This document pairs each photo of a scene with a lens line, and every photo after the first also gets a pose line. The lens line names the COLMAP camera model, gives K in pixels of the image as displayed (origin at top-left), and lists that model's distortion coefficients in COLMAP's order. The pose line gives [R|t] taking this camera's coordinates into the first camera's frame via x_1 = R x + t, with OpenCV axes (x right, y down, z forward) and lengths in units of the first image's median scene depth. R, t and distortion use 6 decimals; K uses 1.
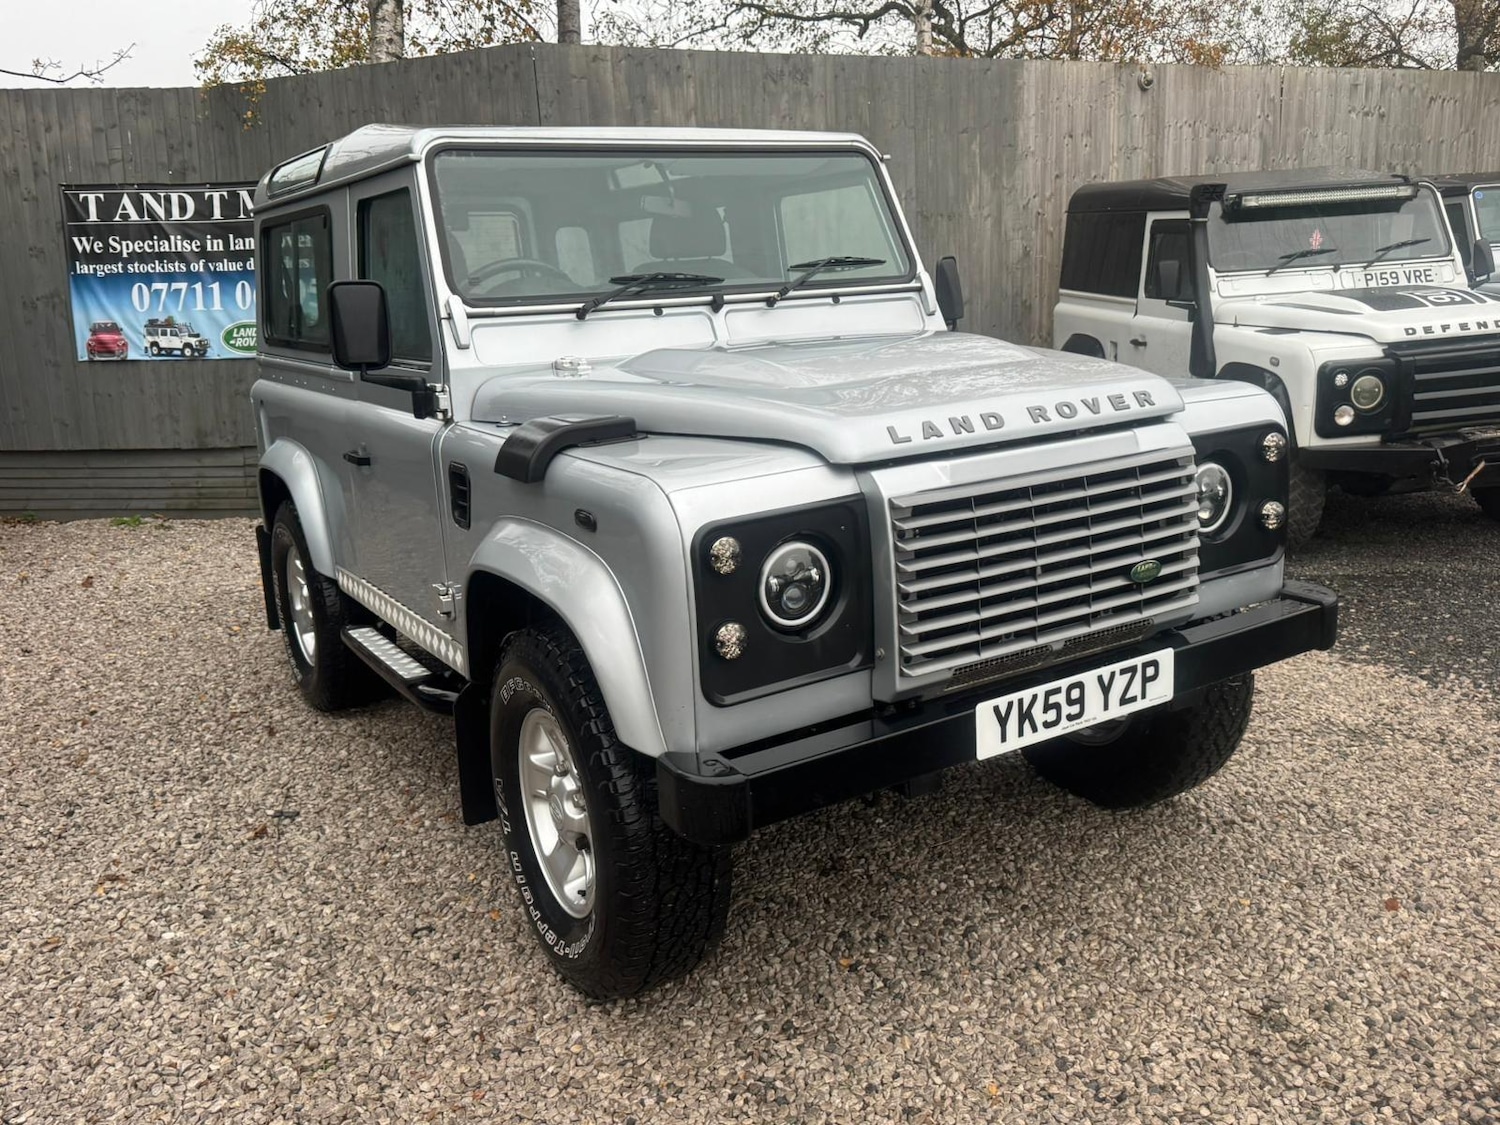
lens RADIAL K [[1273.5, 0, 761.5], [0, 1273.5, 562.3], [0, 0, 1]] dist [0.067654, -0.106698]
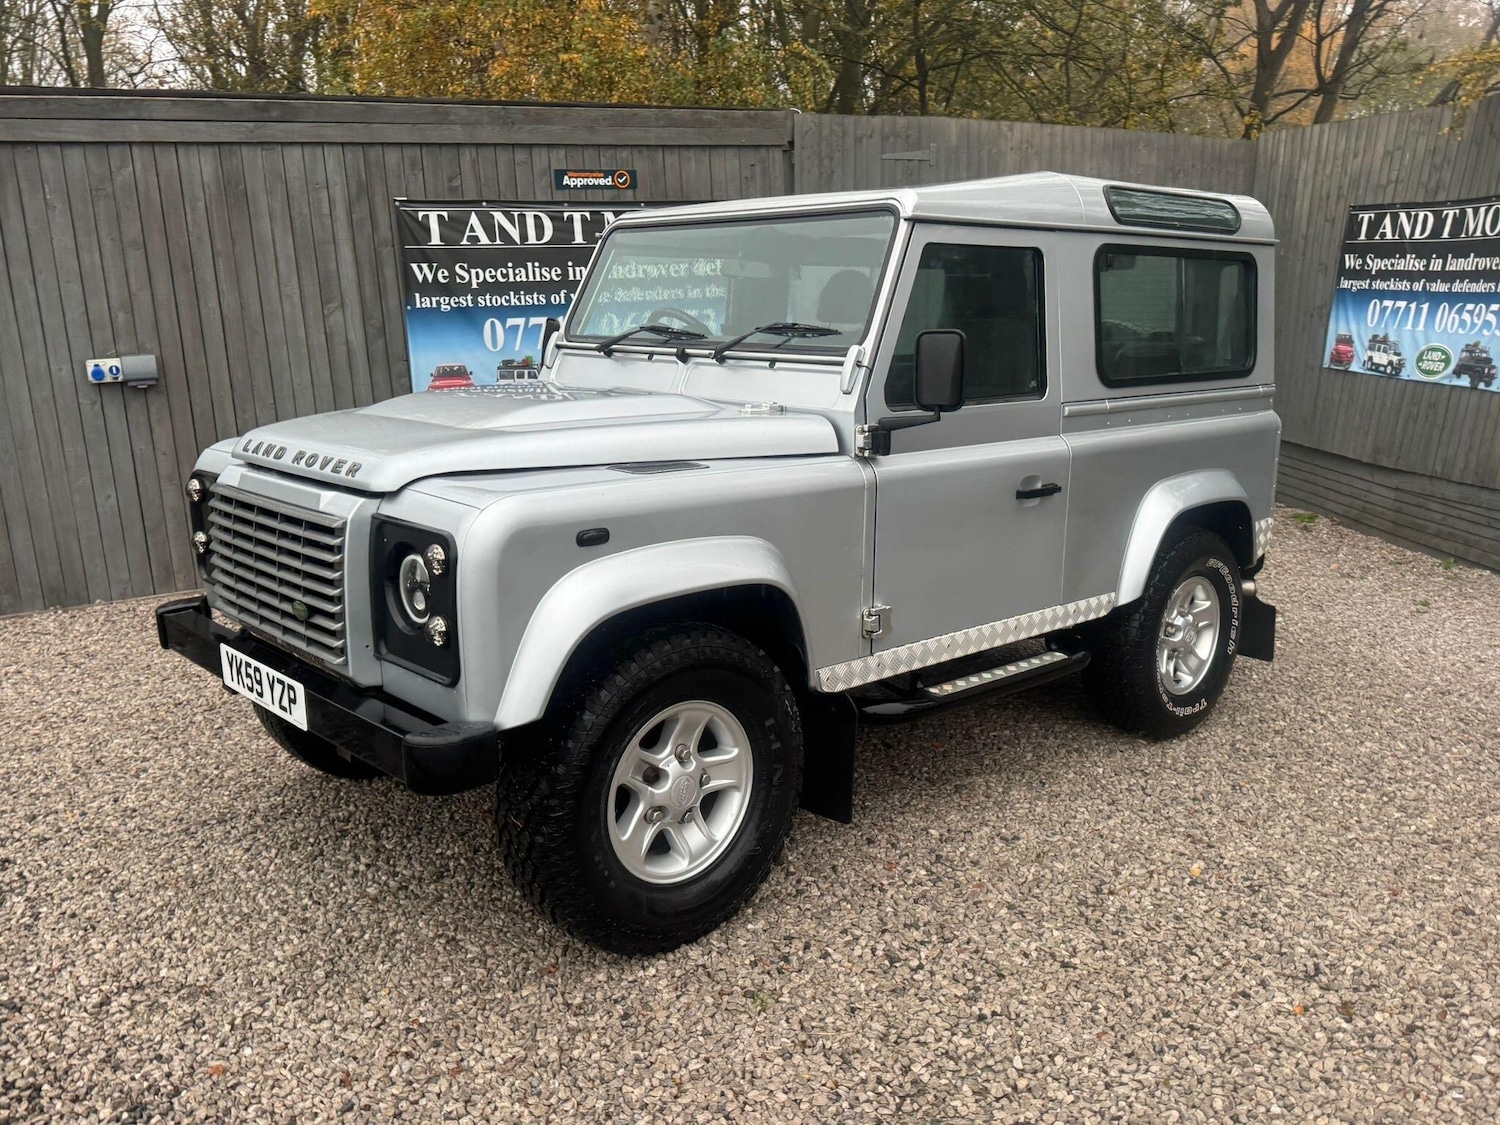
lens RADIAL K [[1221.5, 0, 776.9], [0, 1221.5, 562.2], [0, 0, 1]] dist [0.060146, -0.082889]
pose [[0.215607, 0.254670, -0.942686, 1.154424], [-0.236242, 0.950317, 0.202700, -0.291632], [0.947472, 0.178999, 0.265059, 0.891327]]
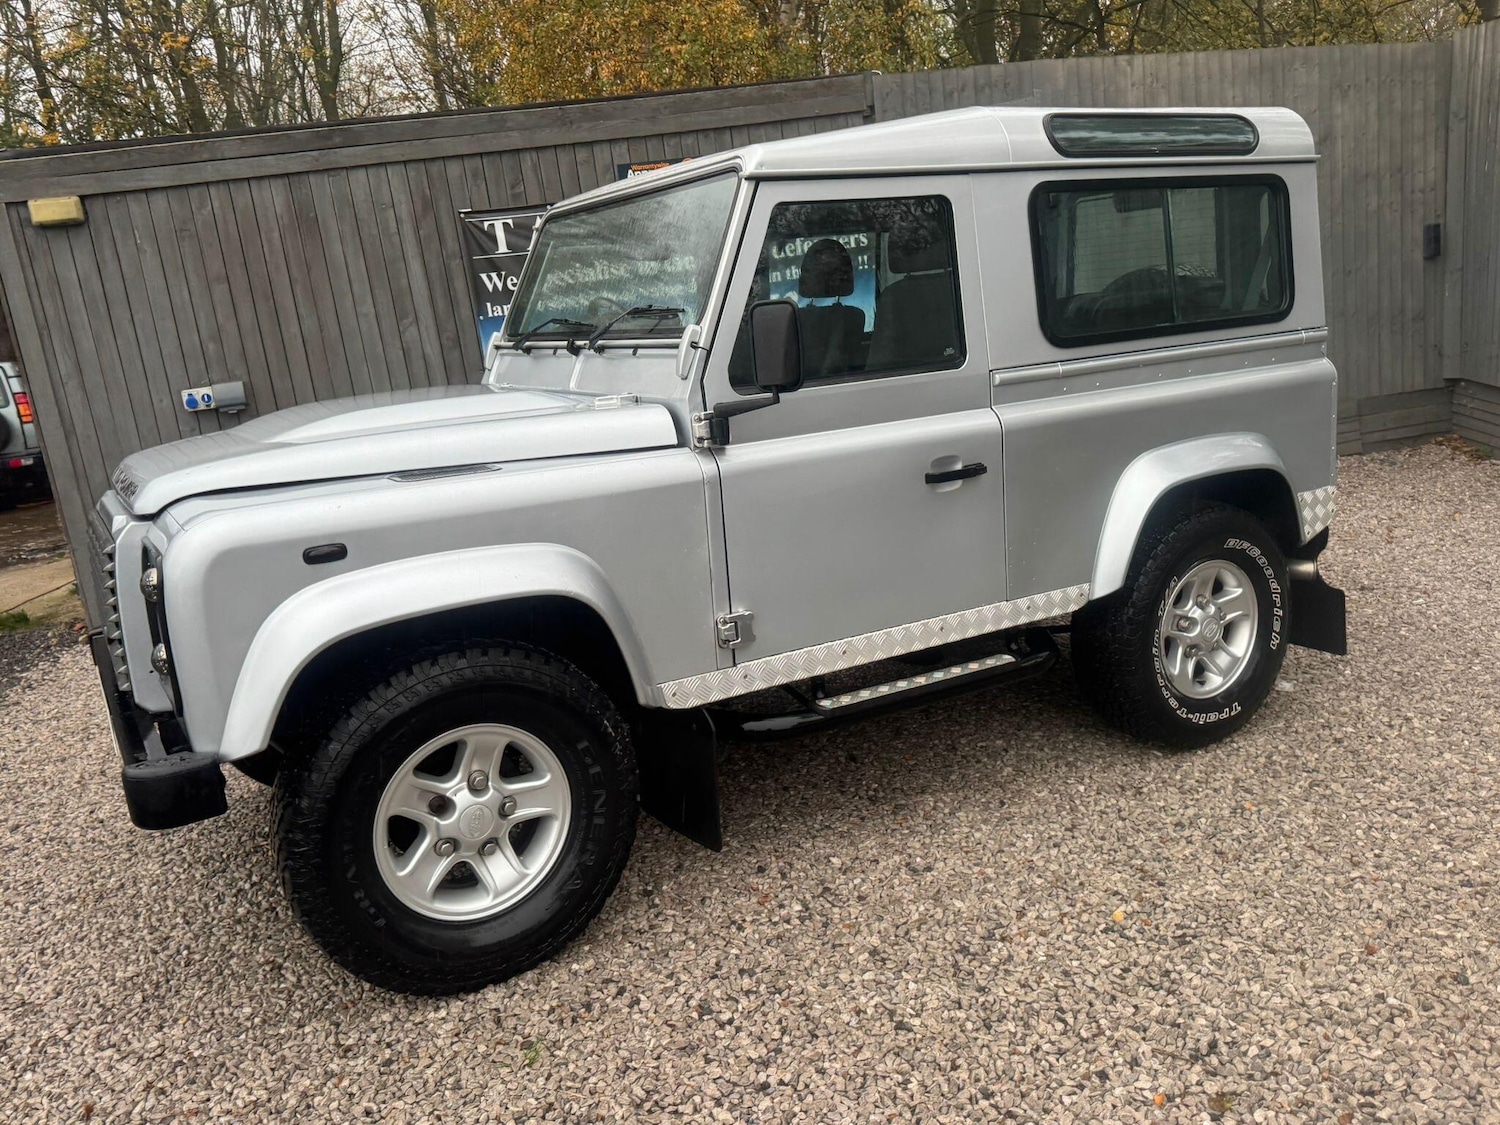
lens RADIAL K [[1221.5, 0, 750.7], [0, 1221.5, 567.3], [0, 0, 1]] dist [0.060146, -0.082889]
pose [[0.000967, 0.265341, -0.964154, 1.096328], [-0.147542, 0.953640, 0.262300, -0.346559], [0.989055, 0.142000, 0.040071, 1.226526]]
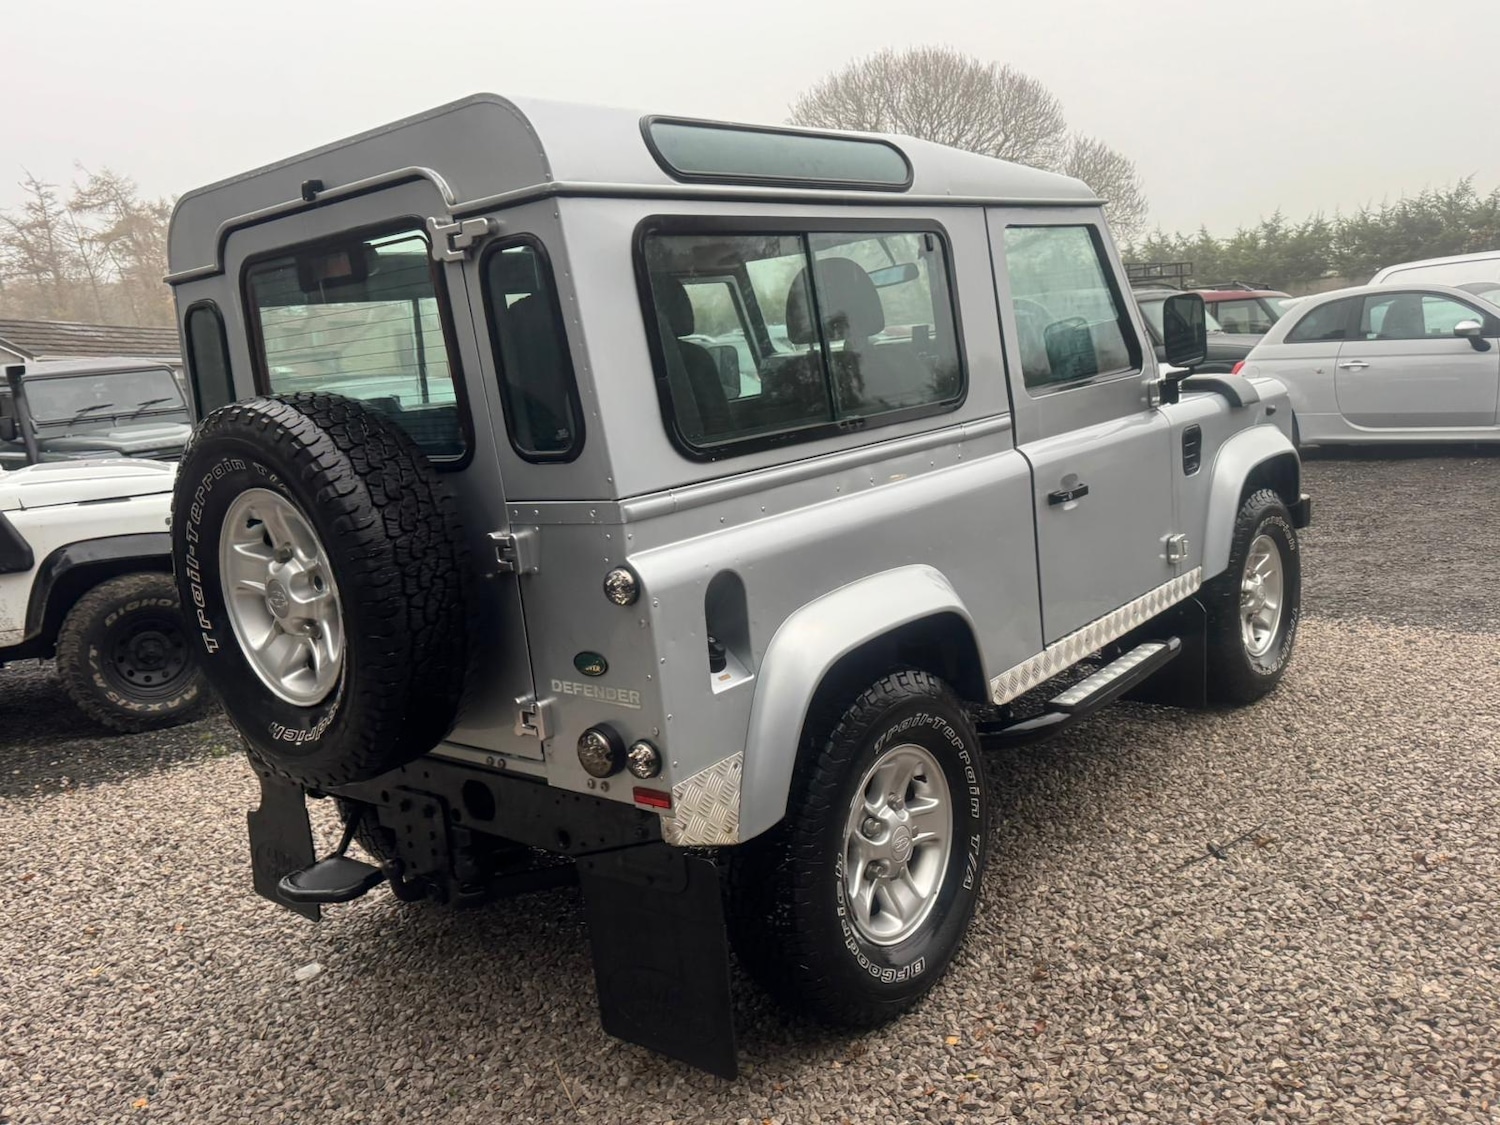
lens RADIAL K [[1221.5, 0, 770.5], [0, 1221.5, 585.6], [0, 0, 1]] dist [0.060146, -0.082889]
pose [[-0.315555, -0.110141, 0.942493, -1.280873], [0.325670, 0.920341, 0.216590, -0.332640], [-0.891271, 0.375288, -0.254549, 1.687989]]
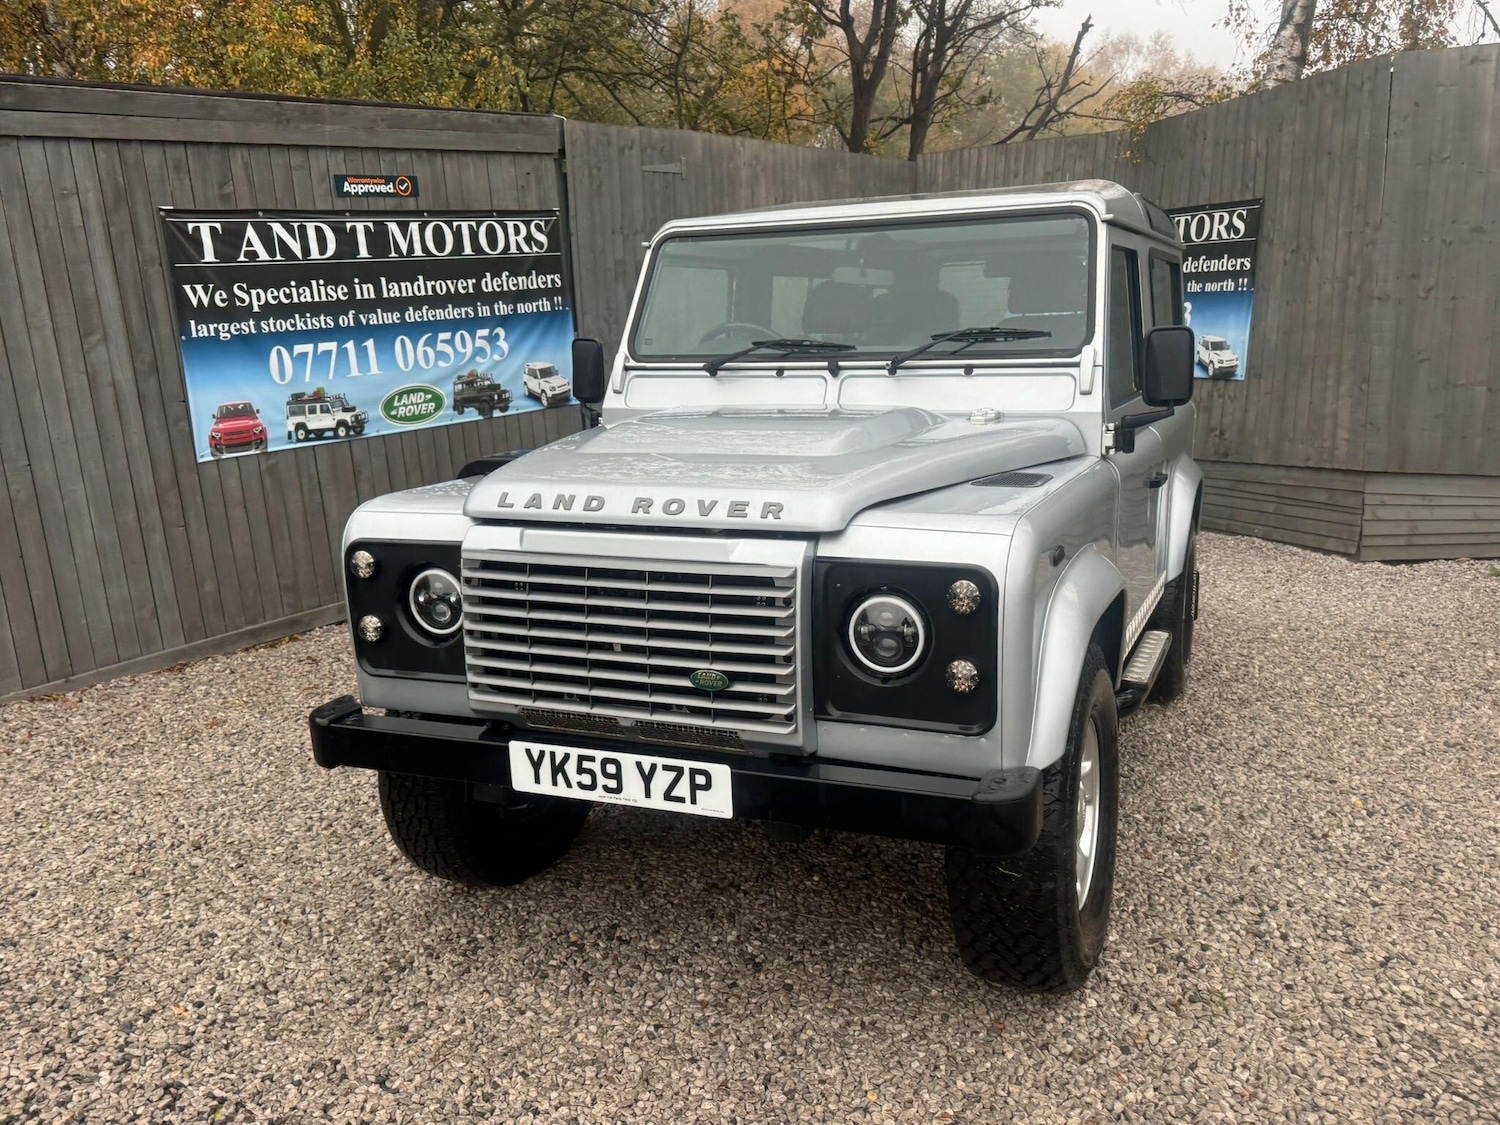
lens RADIAL K [[1221.5, 0, 774.1], [0, 1221.5, 565.5], [0, 0, 1]] dist [0.060146, -0.082889]
pose [[0.590435, 0.198315, -0.782341, 0.847611], [-0.186914, 0.976587, 0.106490, -0.152666], [0.785143, 0.083355, 0.613679, 0.365243]]
